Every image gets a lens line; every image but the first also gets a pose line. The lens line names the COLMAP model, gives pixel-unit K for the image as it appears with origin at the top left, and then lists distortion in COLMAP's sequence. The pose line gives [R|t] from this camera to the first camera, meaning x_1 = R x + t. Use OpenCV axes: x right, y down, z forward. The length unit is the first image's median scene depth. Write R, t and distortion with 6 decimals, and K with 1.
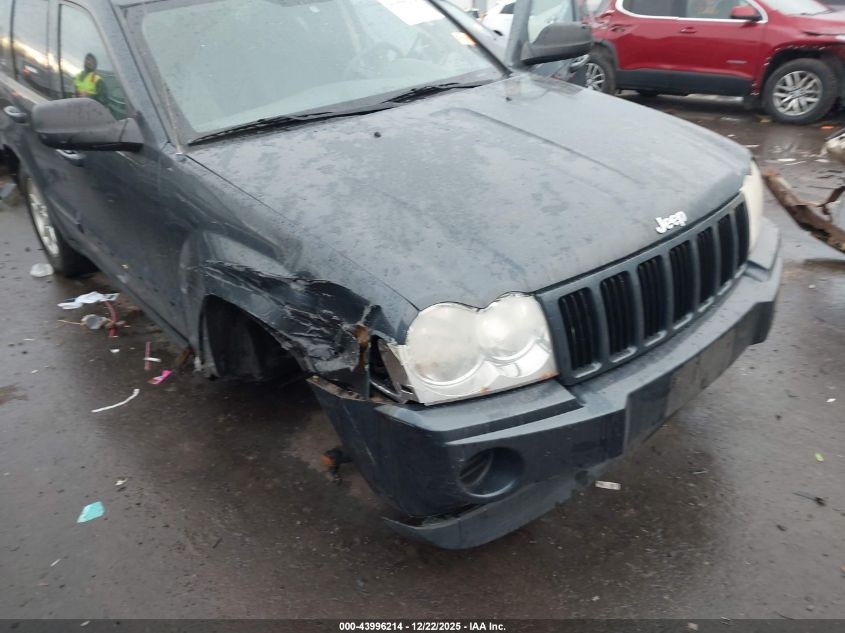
lens RADIAL K [[652.8, 0, 413.3], [0, 652.8, 321.8], [0, 0, 1]] dist [0.060937, -0.068382]
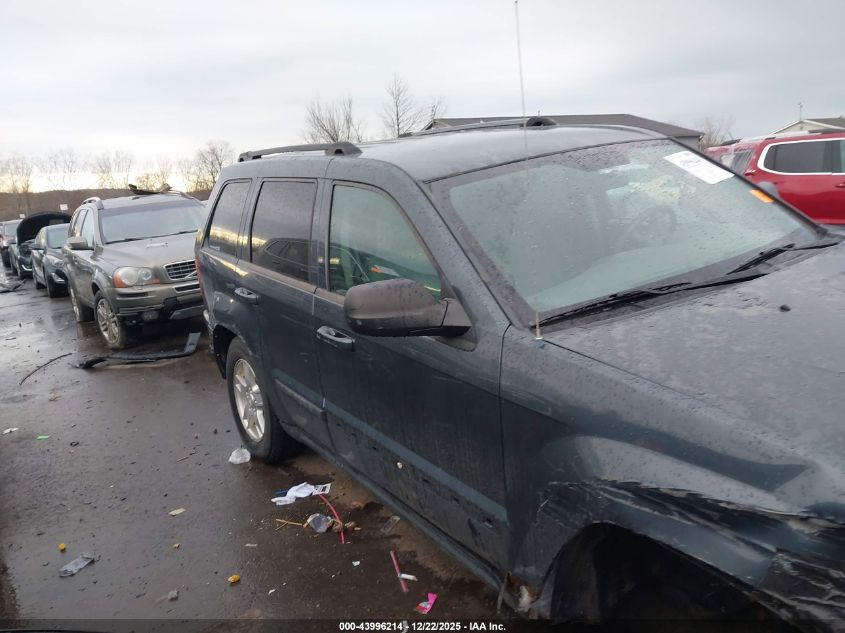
lens RADIAL K [[652.8, 0, 413.3], [0, 652.8, 321.8], [0, 0, 1]] dist [0.060937, -0.068382]
pose [[0.994392, -0.027163, -0.102209, -0.396072], [0.002382, 0.971961, -0.235132, -0.078888], [0.105730, 0.233570, 0.966575, 0.178247]]
